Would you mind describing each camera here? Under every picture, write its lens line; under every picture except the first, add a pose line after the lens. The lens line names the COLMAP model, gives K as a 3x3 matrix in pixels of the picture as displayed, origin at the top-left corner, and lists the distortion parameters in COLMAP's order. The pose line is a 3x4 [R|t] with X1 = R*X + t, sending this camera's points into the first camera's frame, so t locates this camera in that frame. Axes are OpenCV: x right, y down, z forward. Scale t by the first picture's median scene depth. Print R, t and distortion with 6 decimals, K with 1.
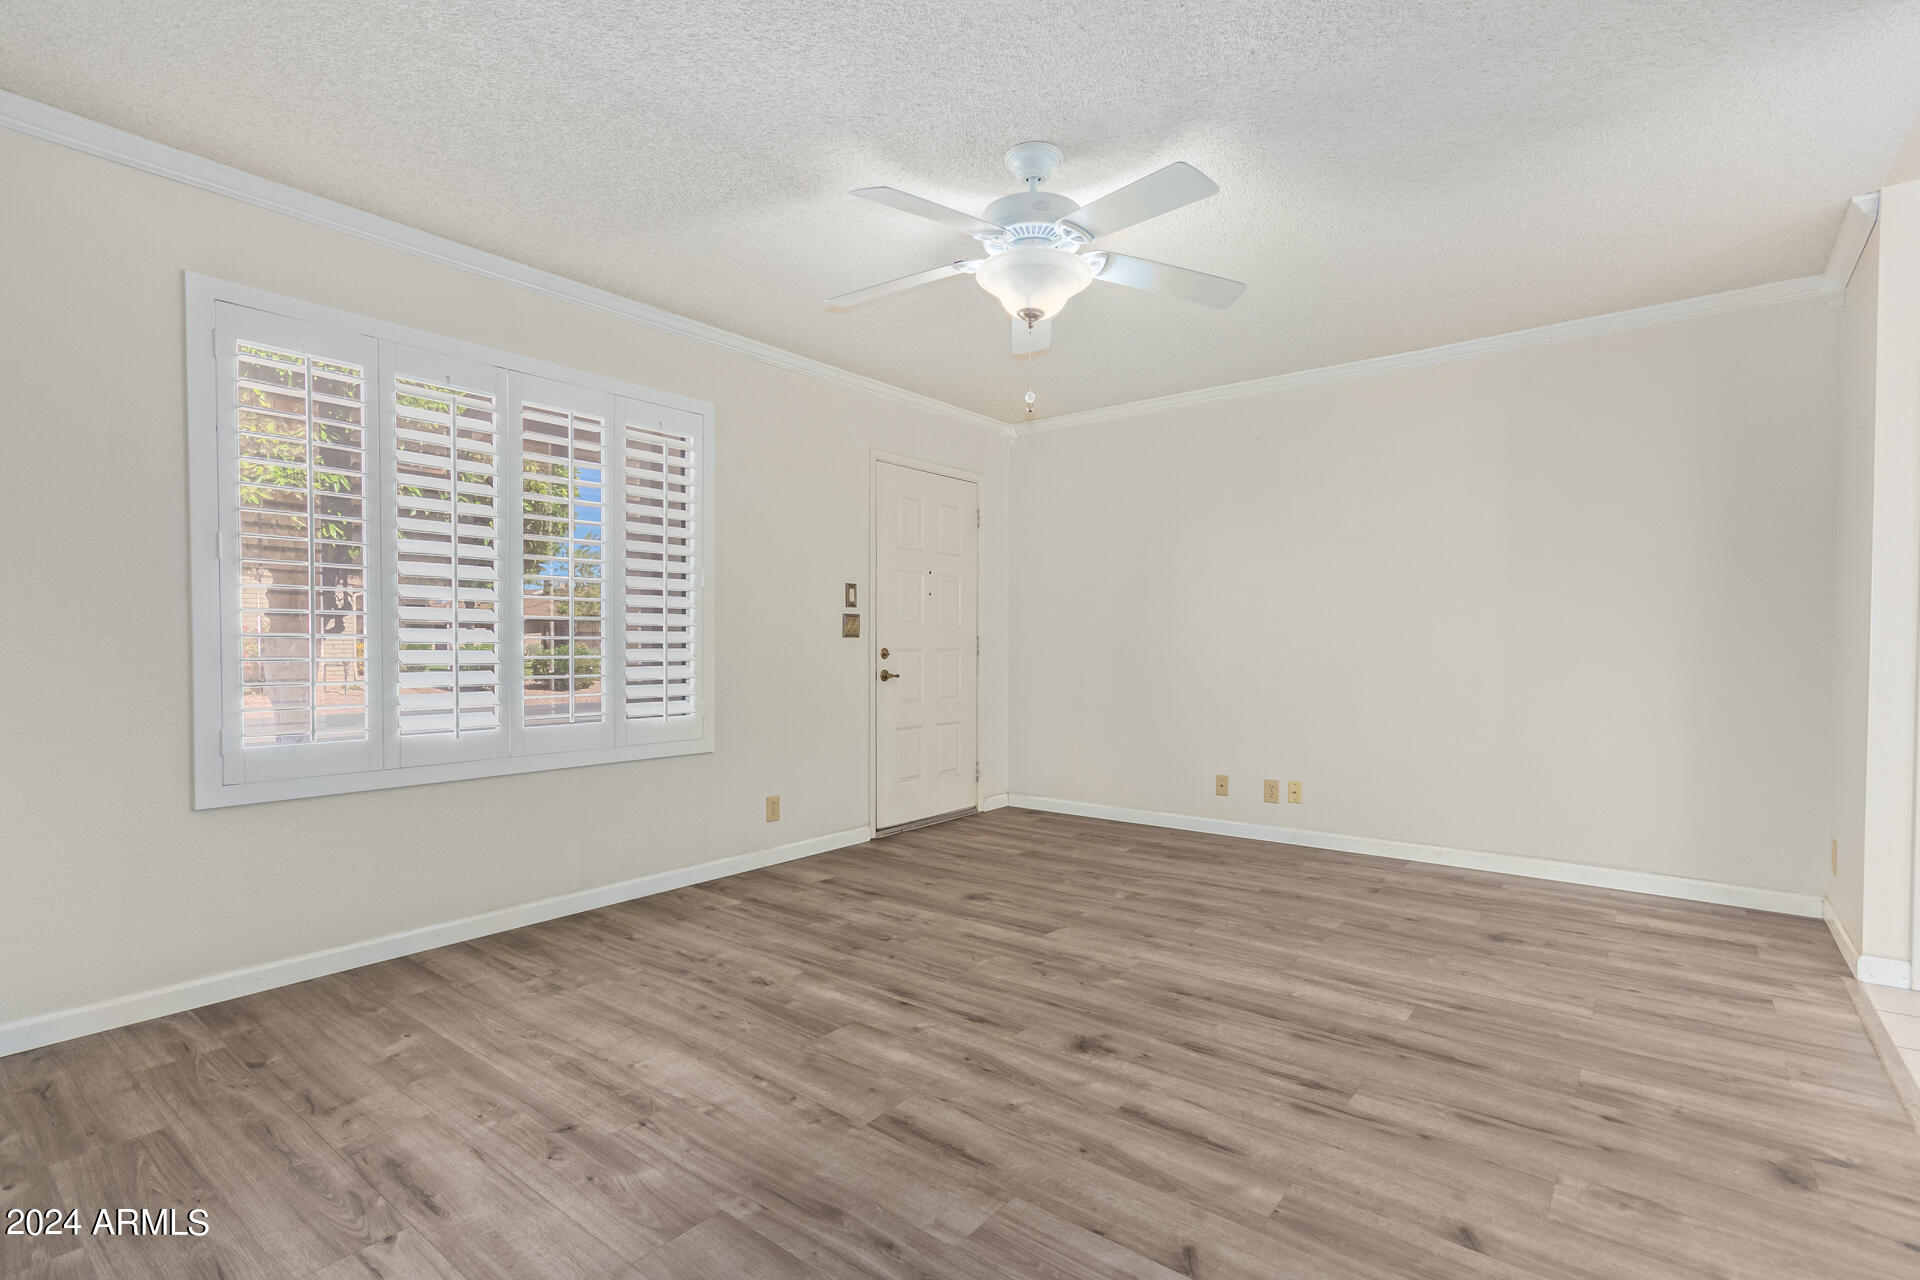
lens RADIAL K [[898.3, 0, 950.2], [0, 898.3, 640.0], [0, 0, 1]] dist [0.015904, -0.000300]
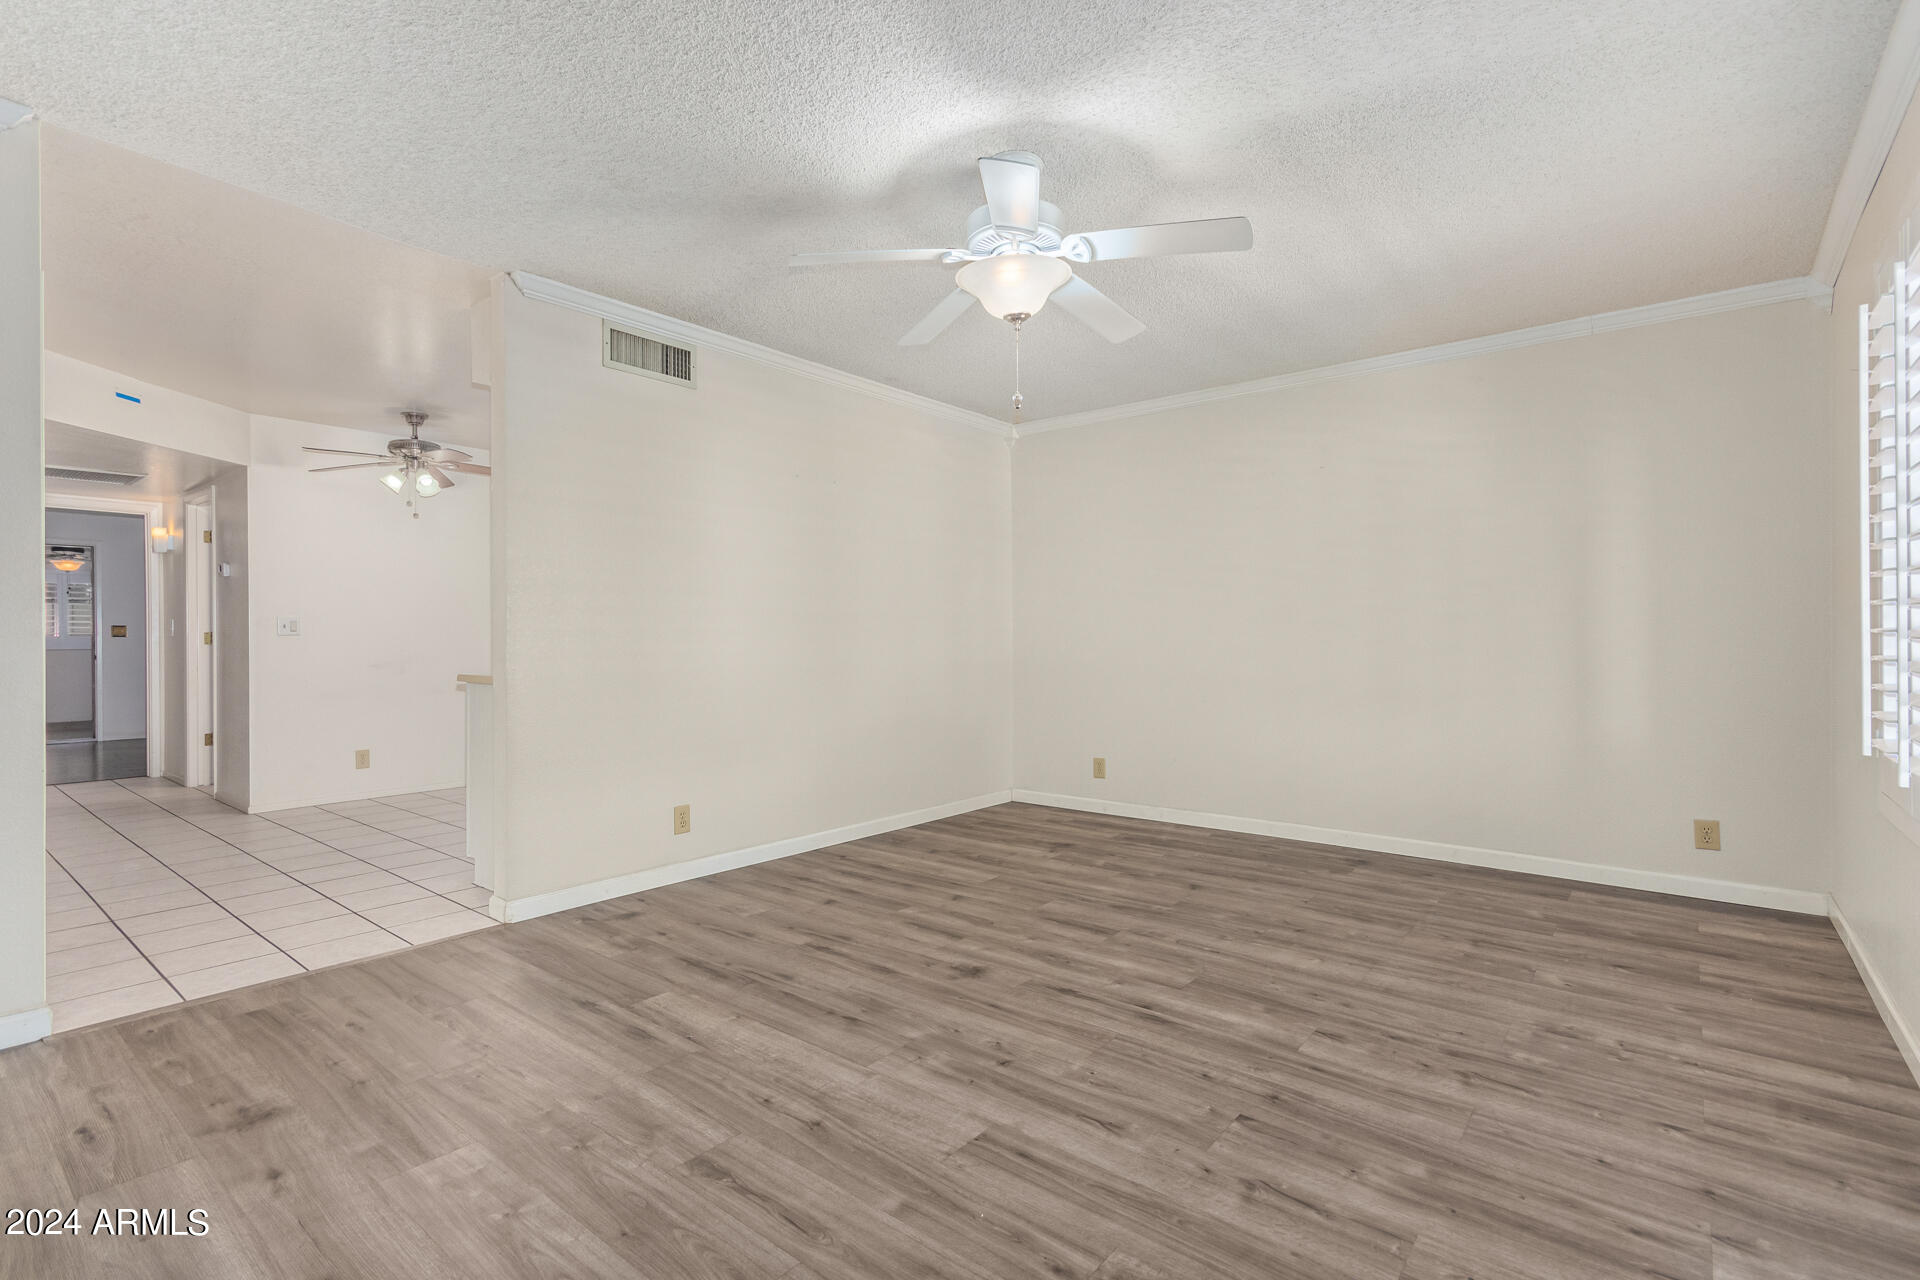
lens RADIAL K [[898.3, 0, 958.0], [0, 898.3, 636.6], [0, 0, 1]] dist [0.015904, -0.000300]
pose [[-0.999995, 0.000999, -0.002833, 0.159043], [0.001017, 0.999979, -0.006453, 0.006605], [0.002826, -0.006456, -0.999975, 2.028078]]
